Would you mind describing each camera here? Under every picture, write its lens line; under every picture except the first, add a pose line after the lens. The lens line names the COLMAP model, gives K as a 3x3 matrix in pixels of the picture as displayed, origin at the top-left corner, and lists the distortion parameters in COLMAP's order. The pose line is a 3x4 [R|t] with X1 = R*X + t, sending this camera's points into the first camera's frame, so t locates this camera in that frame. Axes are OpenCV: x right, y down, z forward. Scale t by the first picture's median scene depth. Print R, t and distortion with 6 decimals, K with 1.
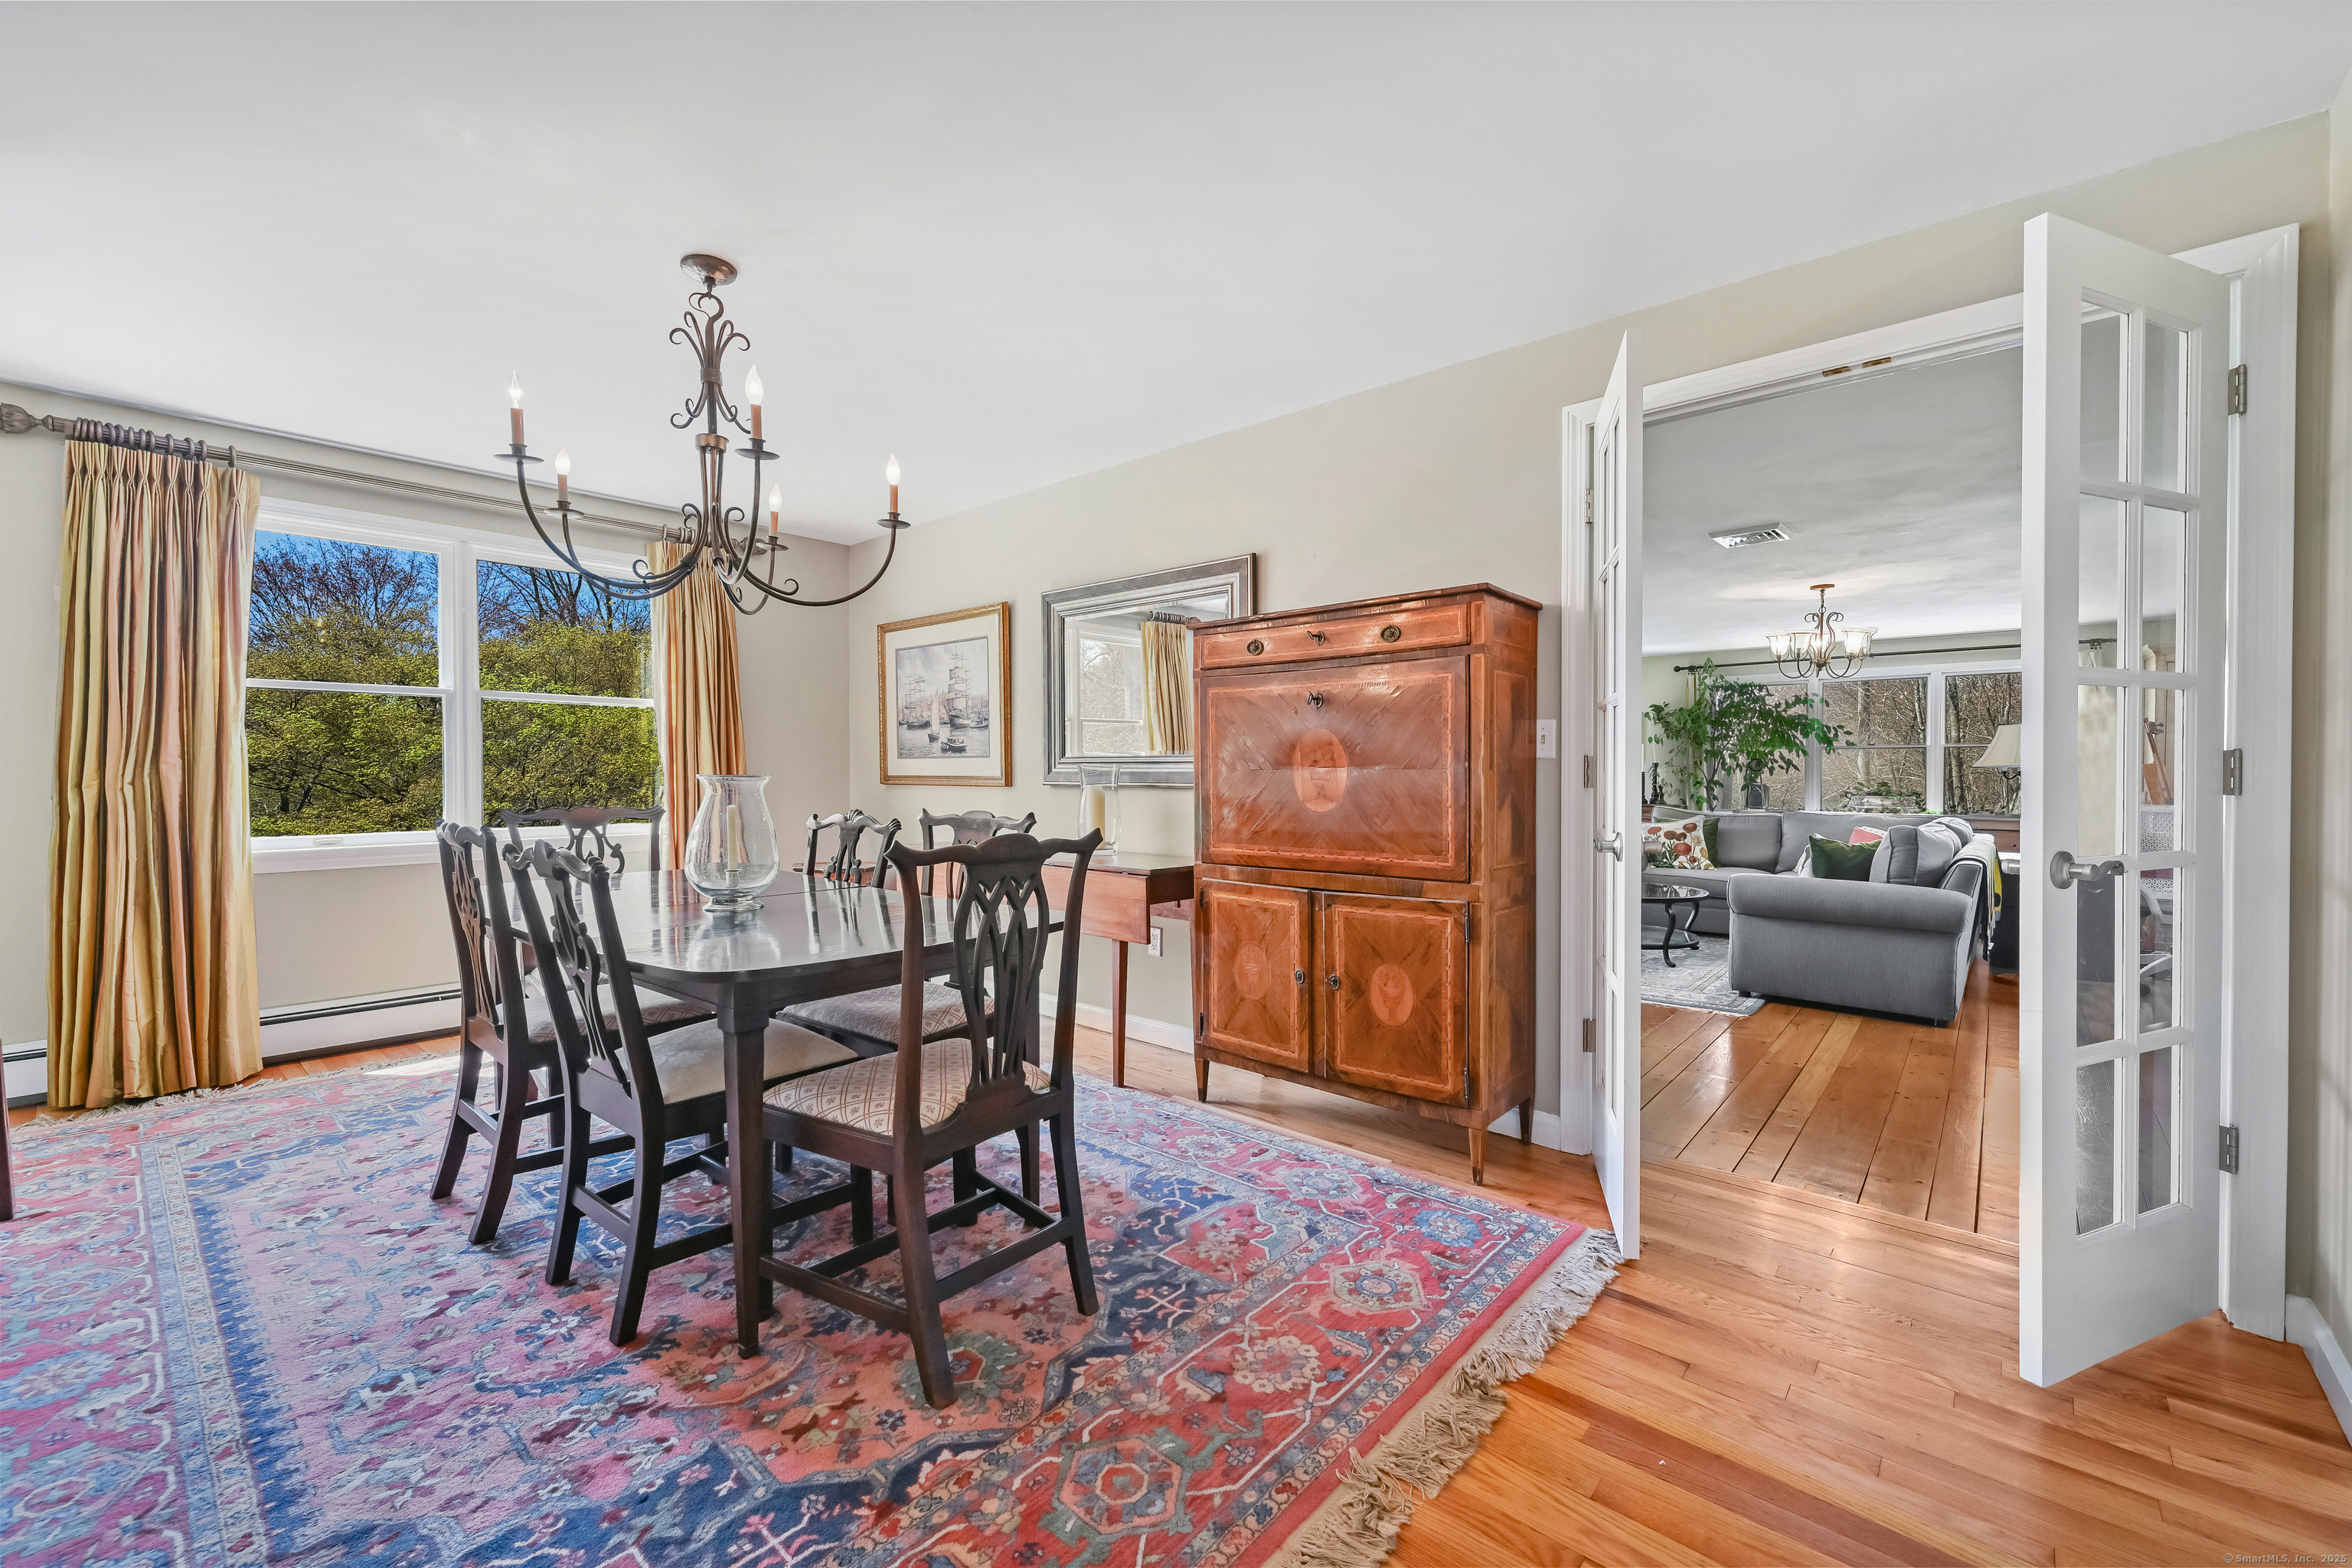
lens RADIAL K [[949.1, 0, 1169.4], [0, 949.1, 778.6], [0, 0, 1]] dist [-0.000532, 0.000688]
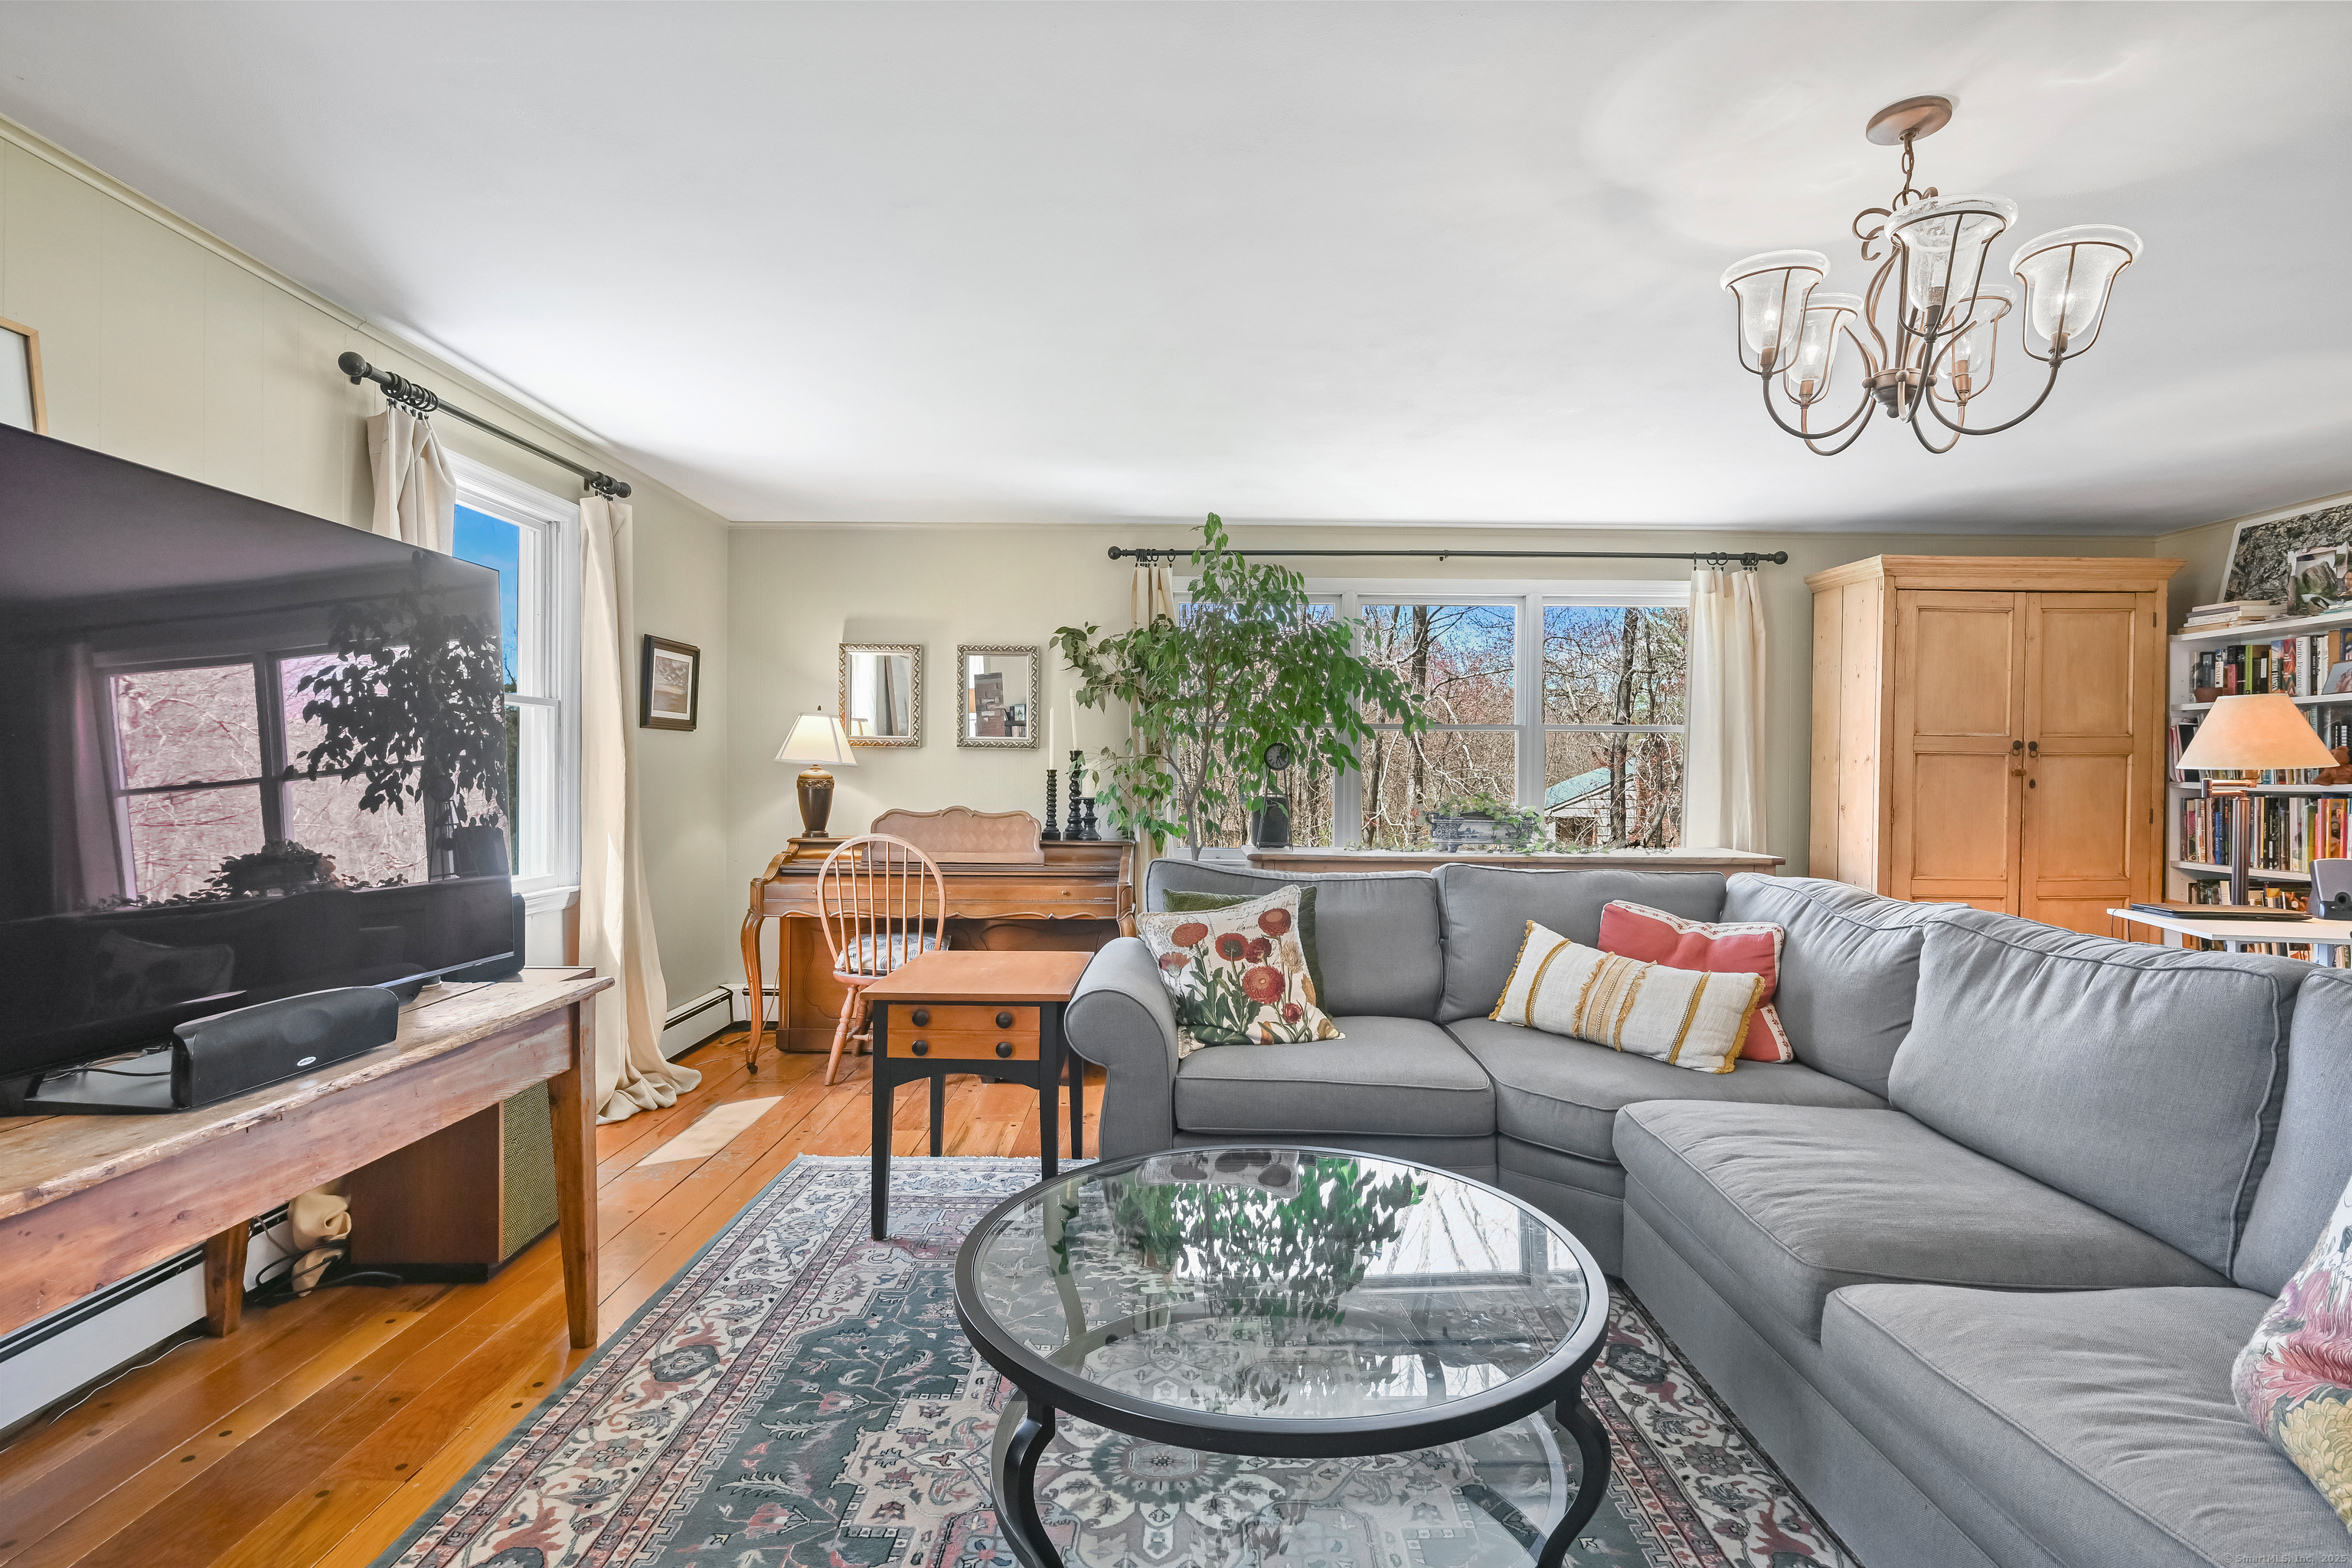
lens RADIAL K [[1107.5, 0, 1182.2], [0, 1107.5, 786.0], [0, 0, 1]] dist [-0.008822, -0.000339]
pose [[0.740653, 0.001962, 0.671885, 0.237949], [-0.002463, 0.999997, -0.000205, 0.000000], [-0.671883, -0.001503, 0.740656, 0.708304]]
